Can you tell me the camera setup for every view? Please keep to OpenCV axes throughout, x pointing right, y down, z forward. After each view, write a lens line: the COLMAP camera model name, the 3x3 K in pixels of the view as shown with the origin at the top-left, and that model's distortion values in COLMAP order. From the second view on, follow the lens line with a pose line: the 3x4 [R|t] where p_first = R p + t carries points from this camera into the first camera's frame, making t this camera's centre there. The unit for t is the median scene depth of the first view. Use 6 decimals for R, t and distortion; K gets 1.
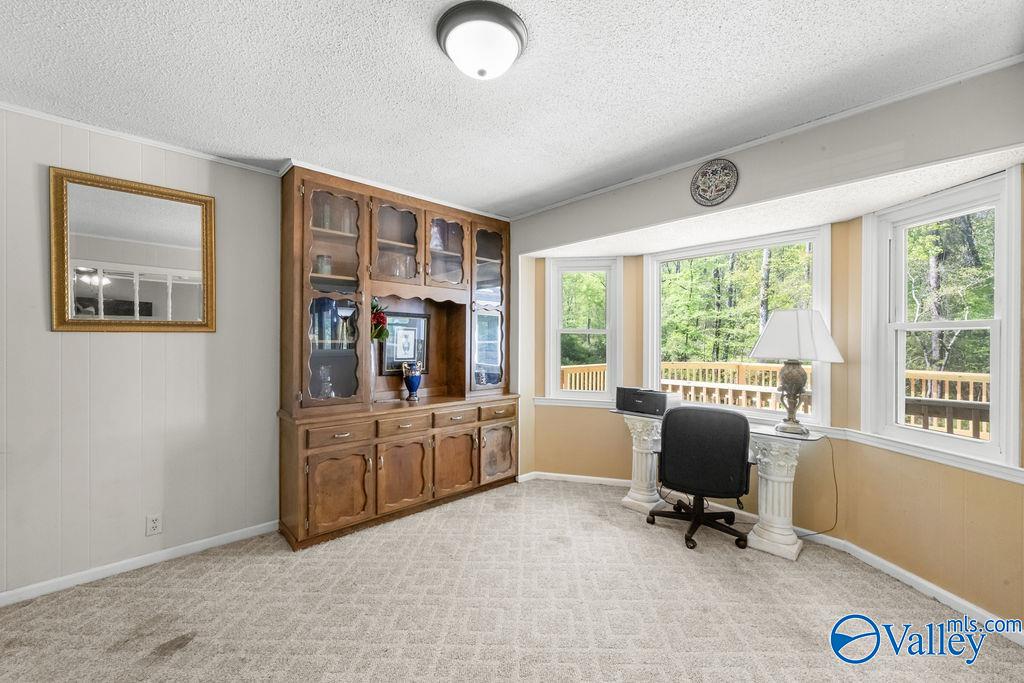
lens RADIAL K [[403.0, 0, 508.4], [0, 403.0, 341.1], [0, 0, 1]] dist [-0.002296, -0.000205]
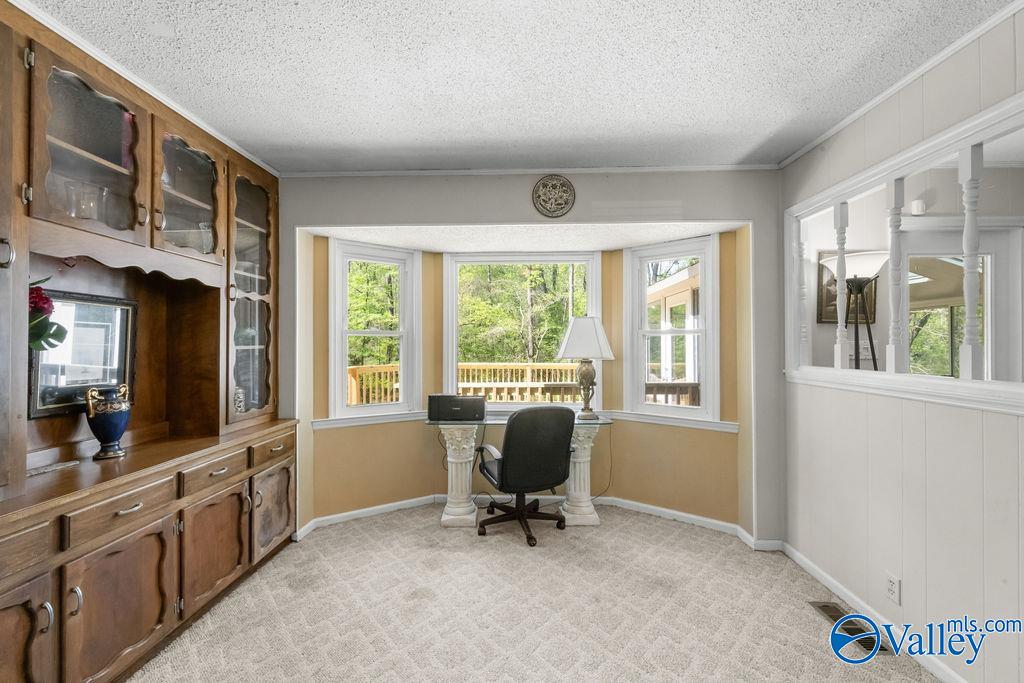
lens RADIAL K [[403.0, 0, 508.4], [0, 403.0, 341.1], [0, 0, 1]] dist [-0.002296, -0.000205]
pose [[0.702788, -0.002137, 0.711397, -0.250211], [0.006704, 0.999971, -0.003619, -0.003186], [-0.711368, 0.007313, 0.702781, 0.248567]]
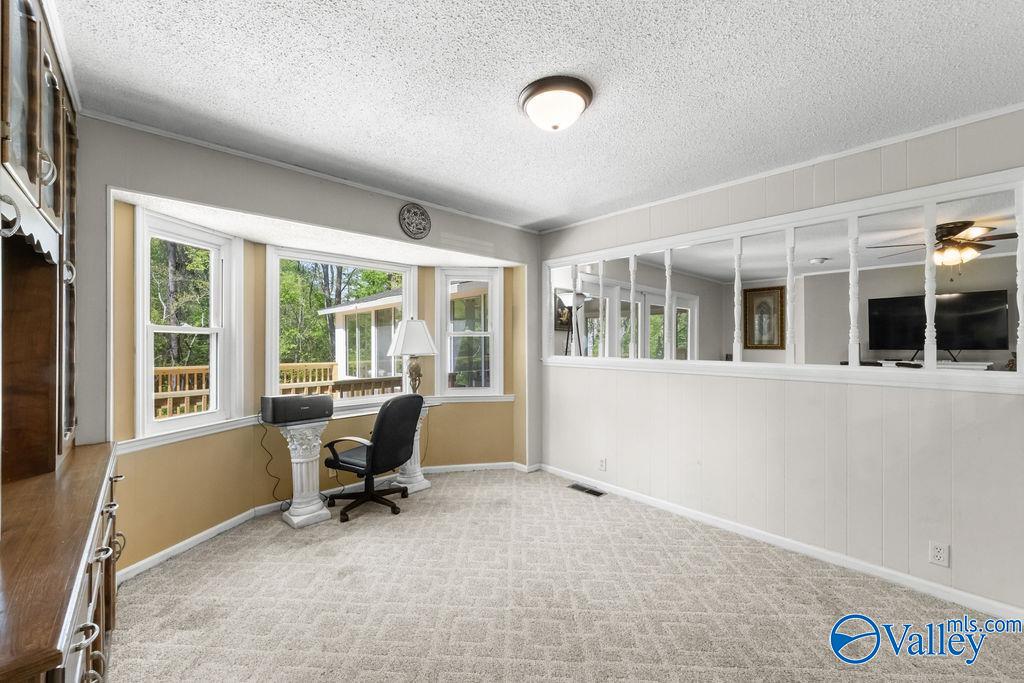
lens RADIAL K [[403.0, 0, 508.4], [0, 403.0, 341.1], [0, 0, 1]] dist [-0.002296, -0.000205]
pose [[-0.004274, -0.003009, 0.999986, -0.592250], [0.003338, 0.999990, 0.003023, -0.005550], [-0.999985, 0.003351, -0.004264, 0.522068]]
